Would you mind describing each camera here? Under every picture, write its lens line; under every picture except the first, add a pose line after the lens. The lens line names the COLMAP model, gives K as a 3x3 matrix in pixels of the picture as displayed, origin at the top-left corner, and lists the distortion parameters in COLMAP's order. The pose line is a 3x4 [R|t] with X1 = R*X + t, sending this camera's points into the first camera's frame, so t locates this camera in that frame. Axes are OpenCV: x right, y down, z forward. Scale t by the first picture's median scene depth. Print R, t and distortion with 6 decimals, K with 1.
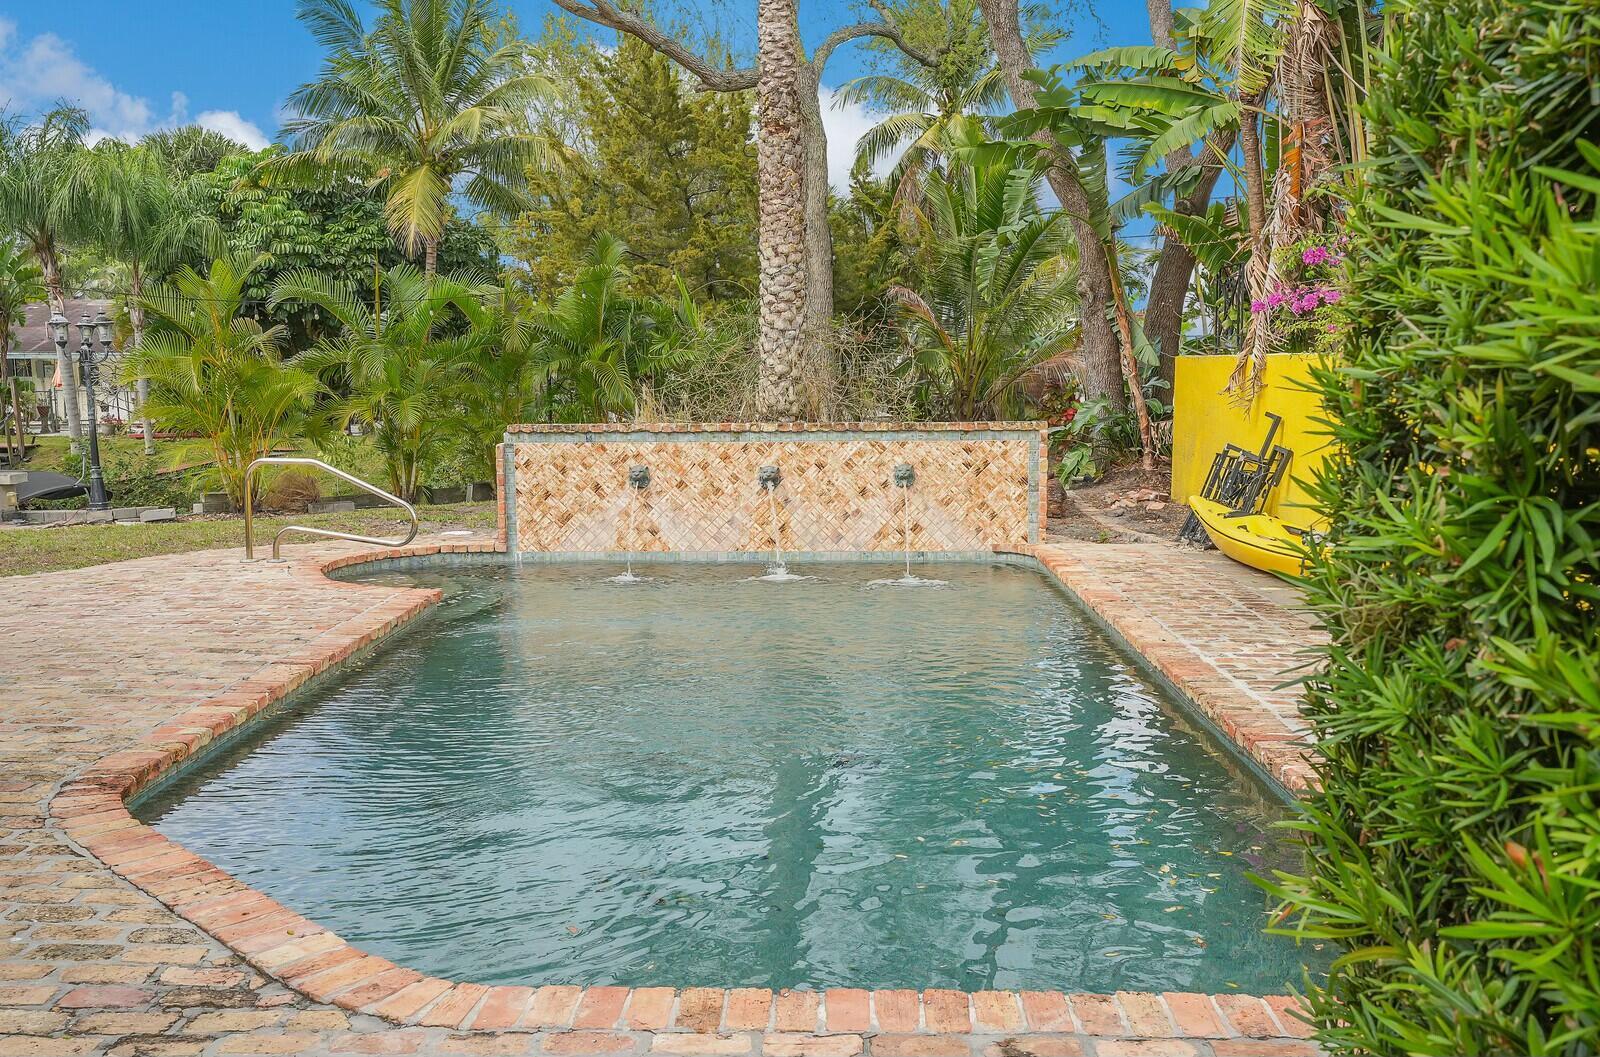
lens RADIAL K [[1454.9, 0, 799.4], [0, 1454.9, 532.0], [0, 0, 1]] dist [0.044338, 0.000062]
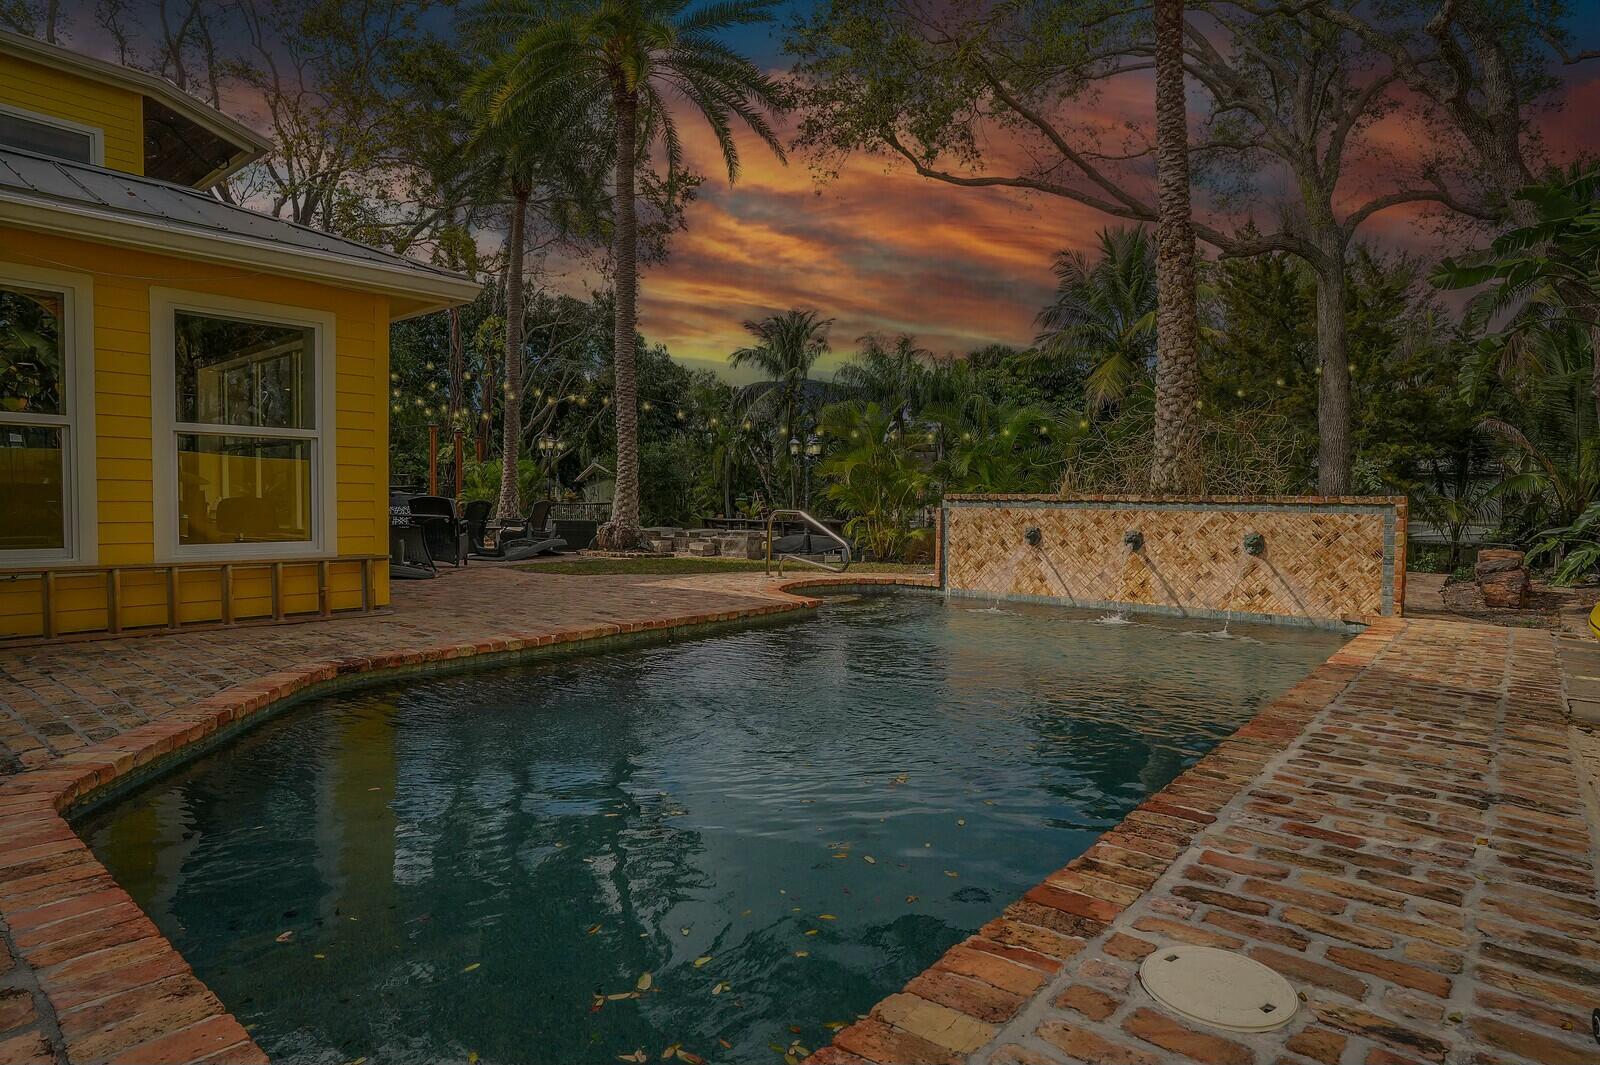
lens RADIAL K [[937.1, 0, 801.6], [0, 937.1, 522.6], [0, 0, 1]] dist [-0.006205, -0.001814]
pose [[0.797855, 0.033636, -0.601910, 0.220426], [-0.086681, 0.994468, -0.059326, 0.016731], [0.596585, 0.099508, 0.796357, 0.227350]]
